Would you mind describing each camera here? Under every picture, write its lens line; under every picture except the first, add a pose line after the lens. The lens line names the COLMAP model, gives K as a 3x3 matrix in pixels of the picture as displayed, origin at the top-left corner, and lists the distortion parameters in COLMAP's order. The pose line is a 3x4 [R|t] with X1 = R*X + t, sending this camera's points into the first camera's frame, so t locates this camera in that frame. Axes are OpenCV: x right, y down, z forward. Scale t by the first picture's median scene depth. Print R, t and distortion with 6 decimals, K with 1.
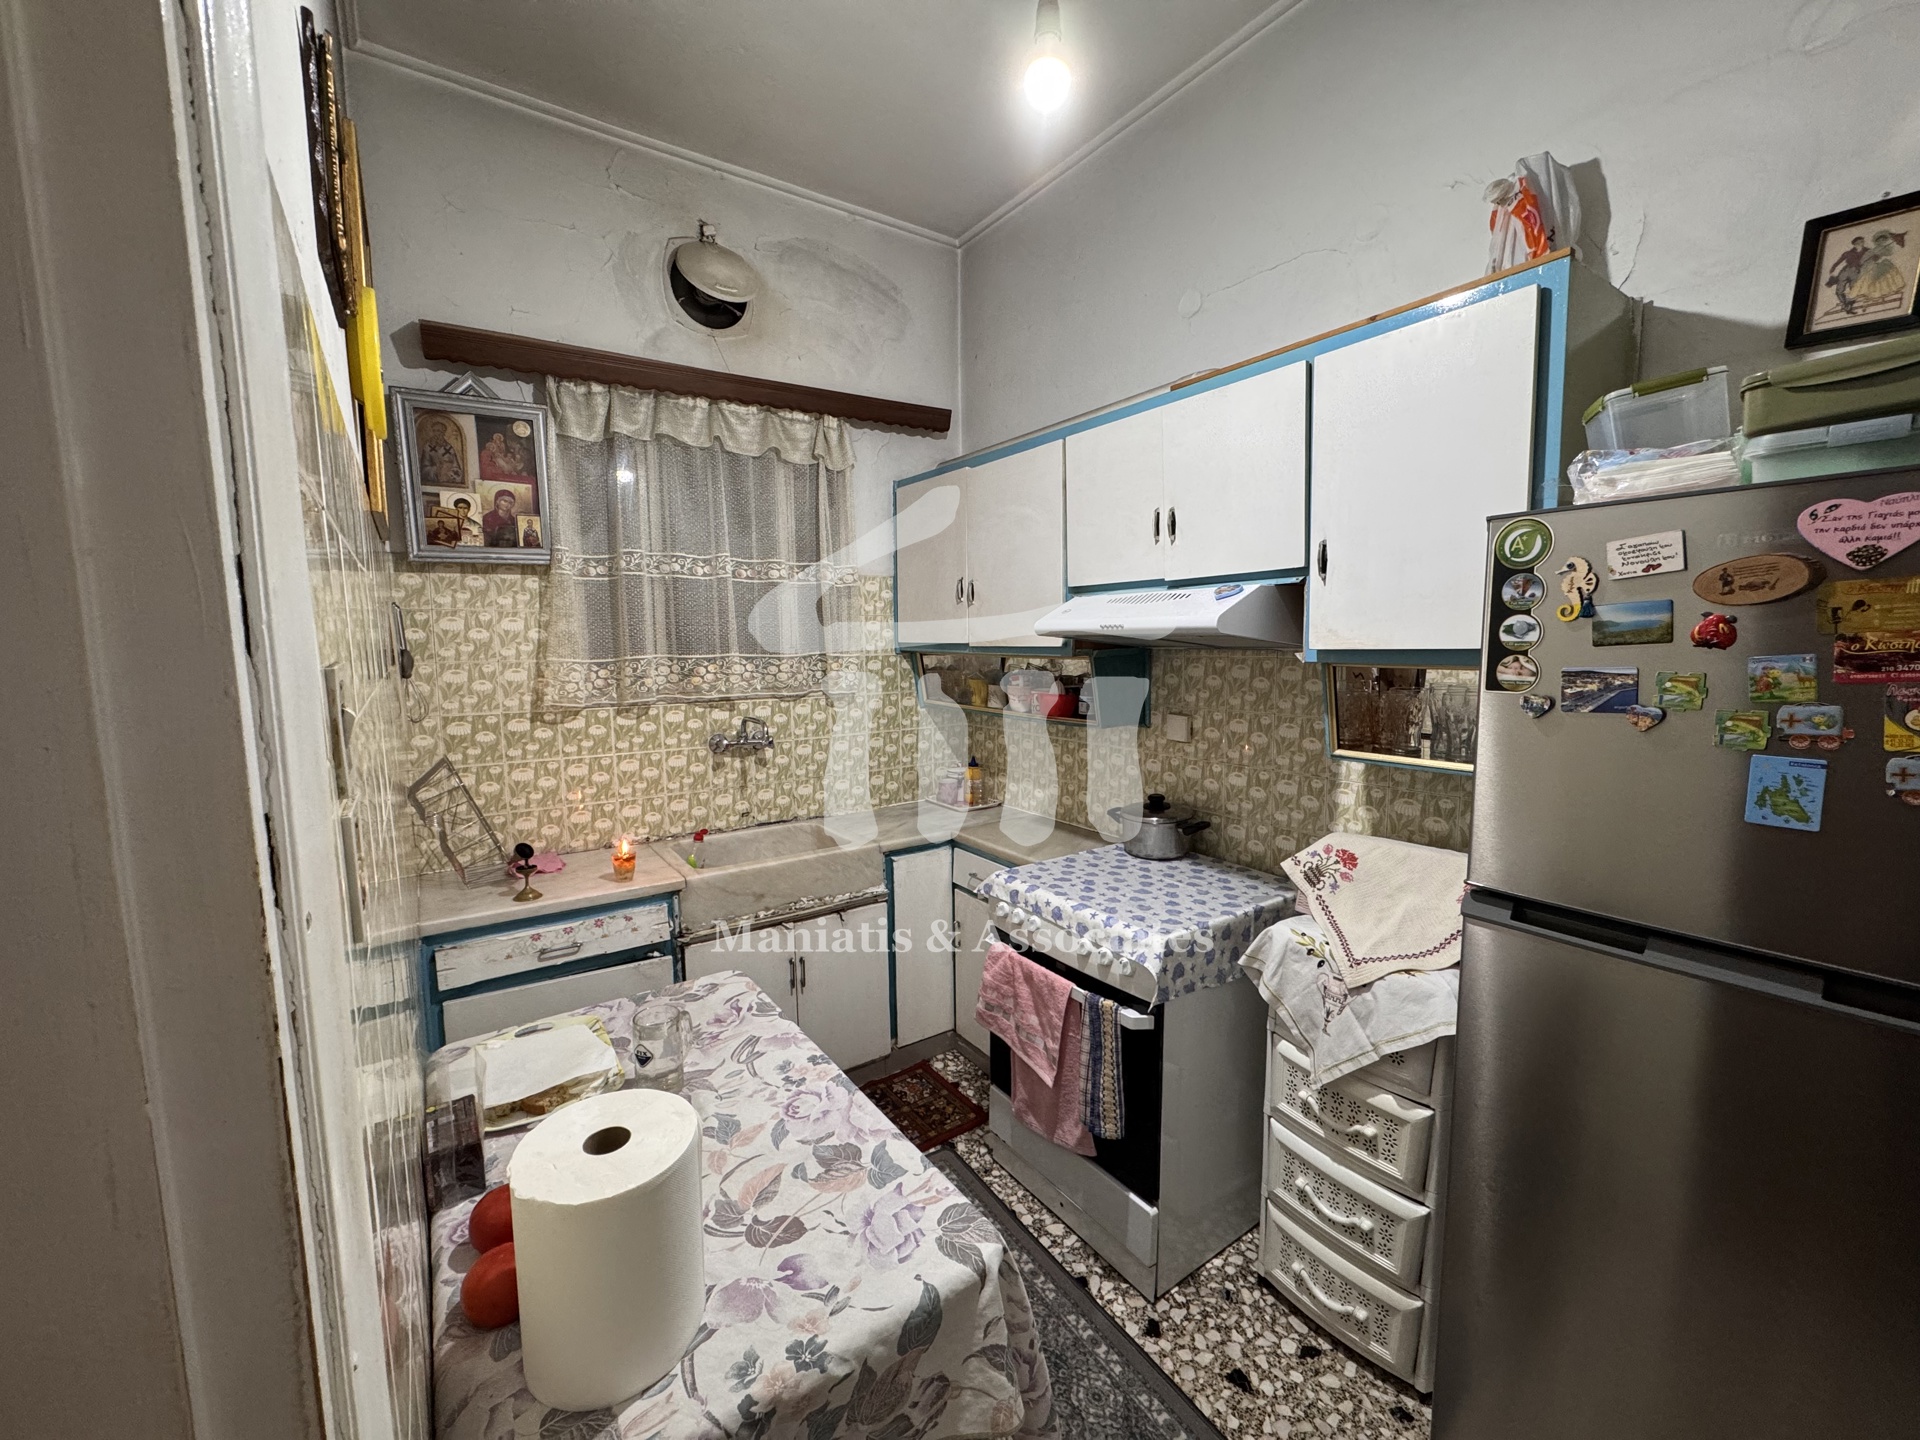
lens RADIAL K [[761.7, 0, 958.2], [0, 761.7, 715.9], [0, 0, 1]] dist [-0.004292, 0.000781]
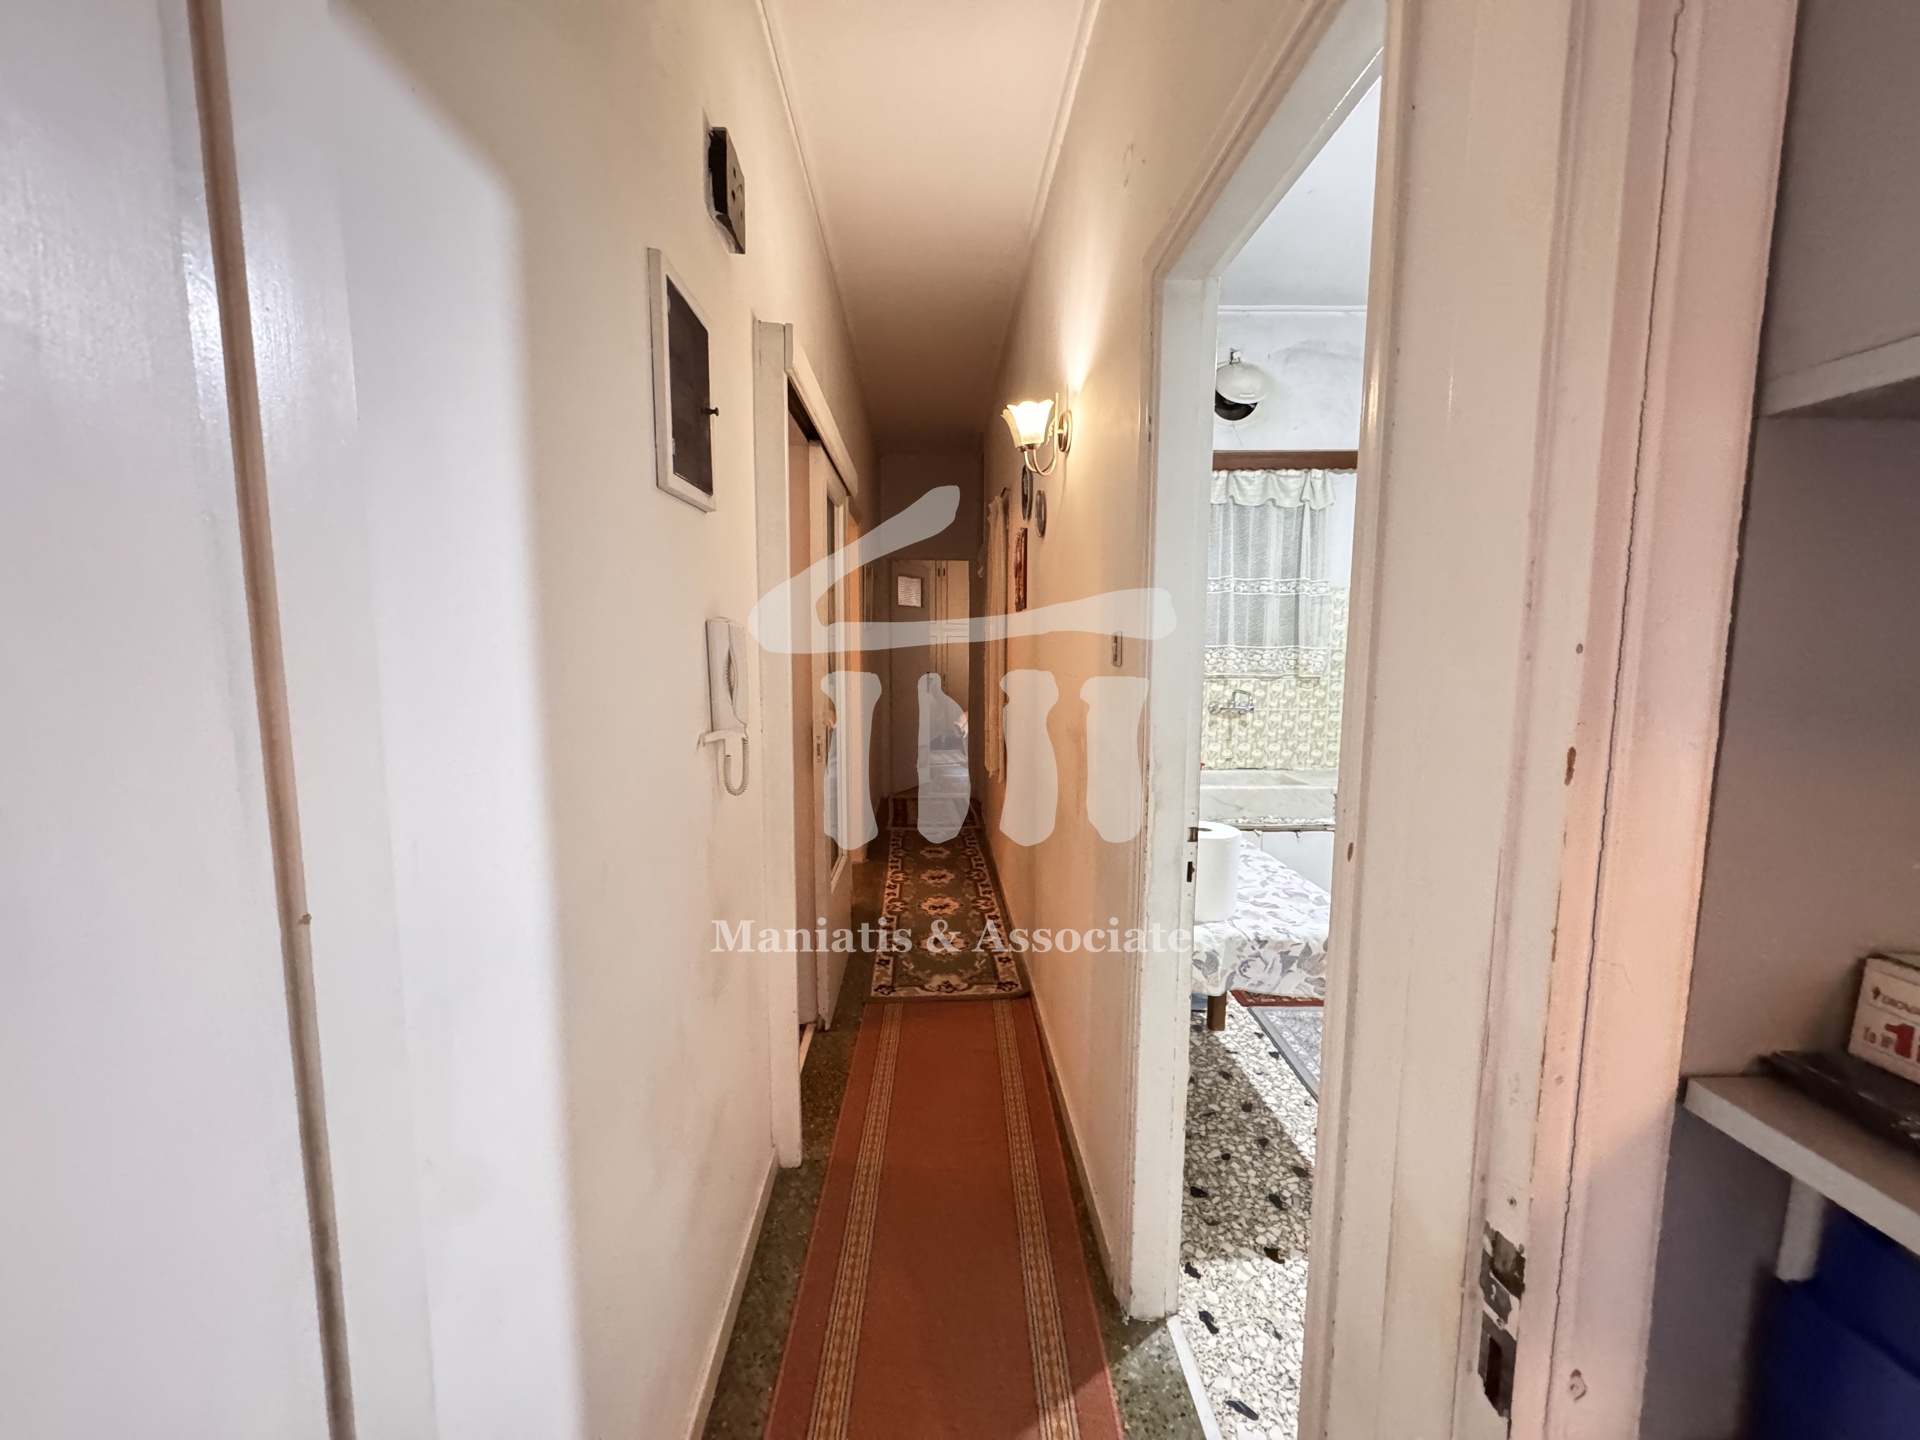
lens RADIAL K [[761.7, 0, 961.9], [0, 761.7, 723.0], [0, 0, 1]] dist [-0.004292, 0.000781]
pose [[0.841109, 0.072398, -0.535998, 0.057204], [-0.067000, 0.997315, 0.029569, 0.054908], [0.536699, 0.011041, 0.843701, -0.468771]]
